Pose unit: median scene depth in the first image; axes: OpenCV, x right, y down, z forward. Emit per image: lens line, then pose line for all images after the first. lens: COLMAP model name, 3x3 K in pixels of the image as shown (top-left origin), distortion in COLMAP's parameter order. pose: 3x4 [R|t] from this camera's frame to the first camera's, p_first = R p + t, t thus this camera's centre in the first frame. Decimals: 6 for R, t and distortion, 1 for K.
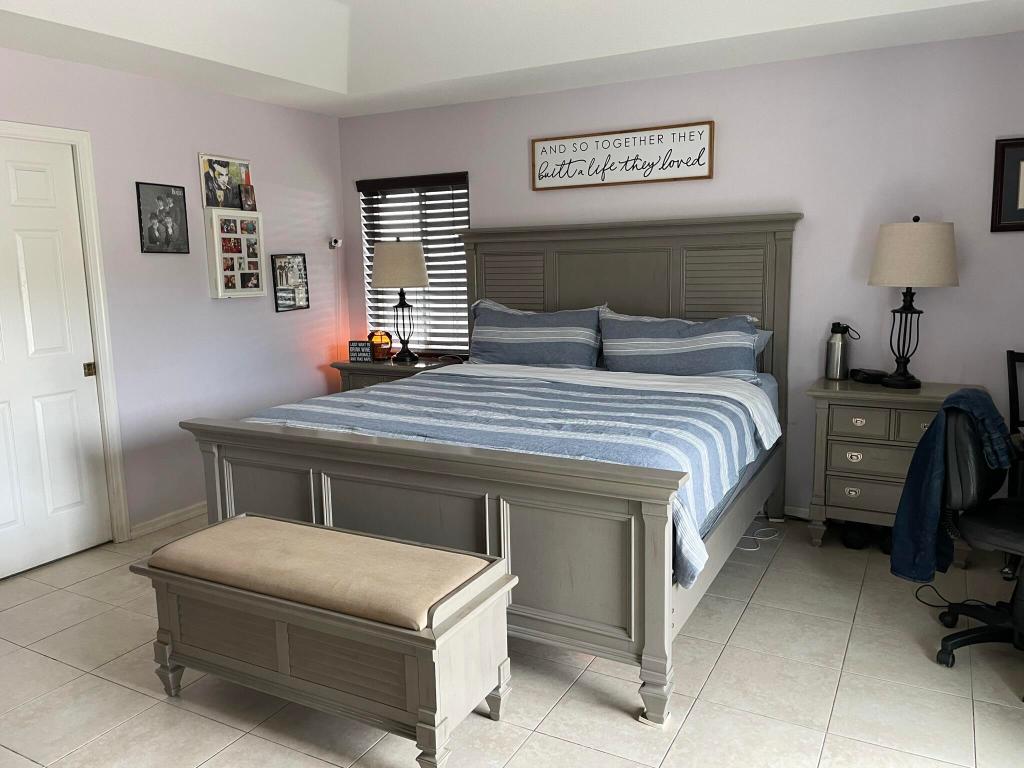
lens RADIAL K [[769.3, 0, 510.2], [0, 769.3, 379.9], [0, 0, 1]] dist [0.089093, -0.120878]
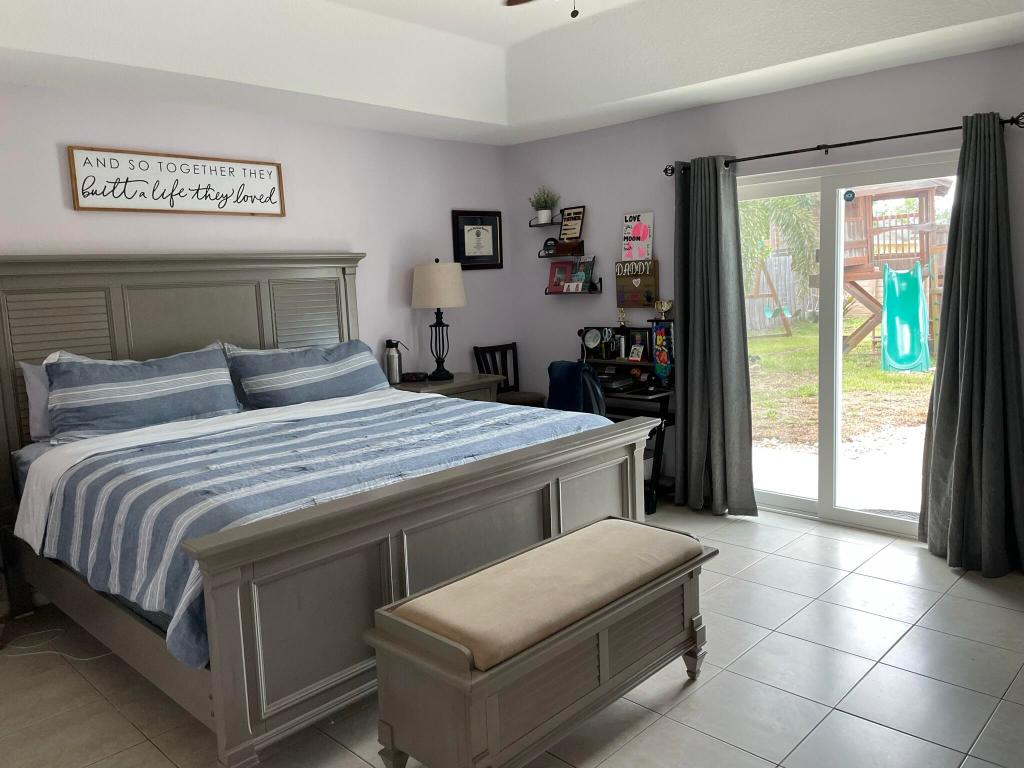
lens RADIAL K [[769.3, 0, 510.2], [0, 769.3, 379.9], [0, 0, 1]] dist [0.089093, -0.120878]
pose [[0.276711, -0.118669, 0.953598, -0.676213], [0.186395, 0.980127, 0.067883, -0.053487], [-0.942702, 0.158962, 0.293331, 0.419256]]
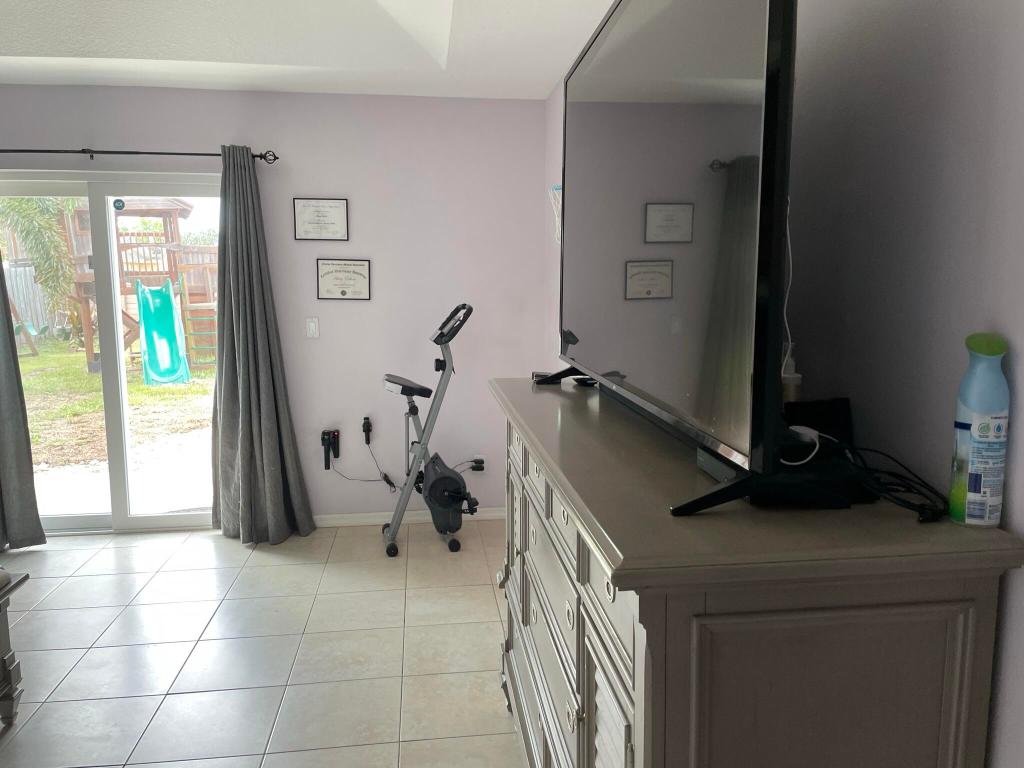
lens RADIAL K [[769.3, 0, 510.2], [0, 769.3, 379.9], [0, 0, 1]] dist [0.089093, -0.120878]
pose [[-0.573387, -0.086985, 0.814654, -0.704147], [0.141053, 0.969019, 0.202746, -0.050115], [-0.807051, 0.231161, -0.543353, 0.456937]]
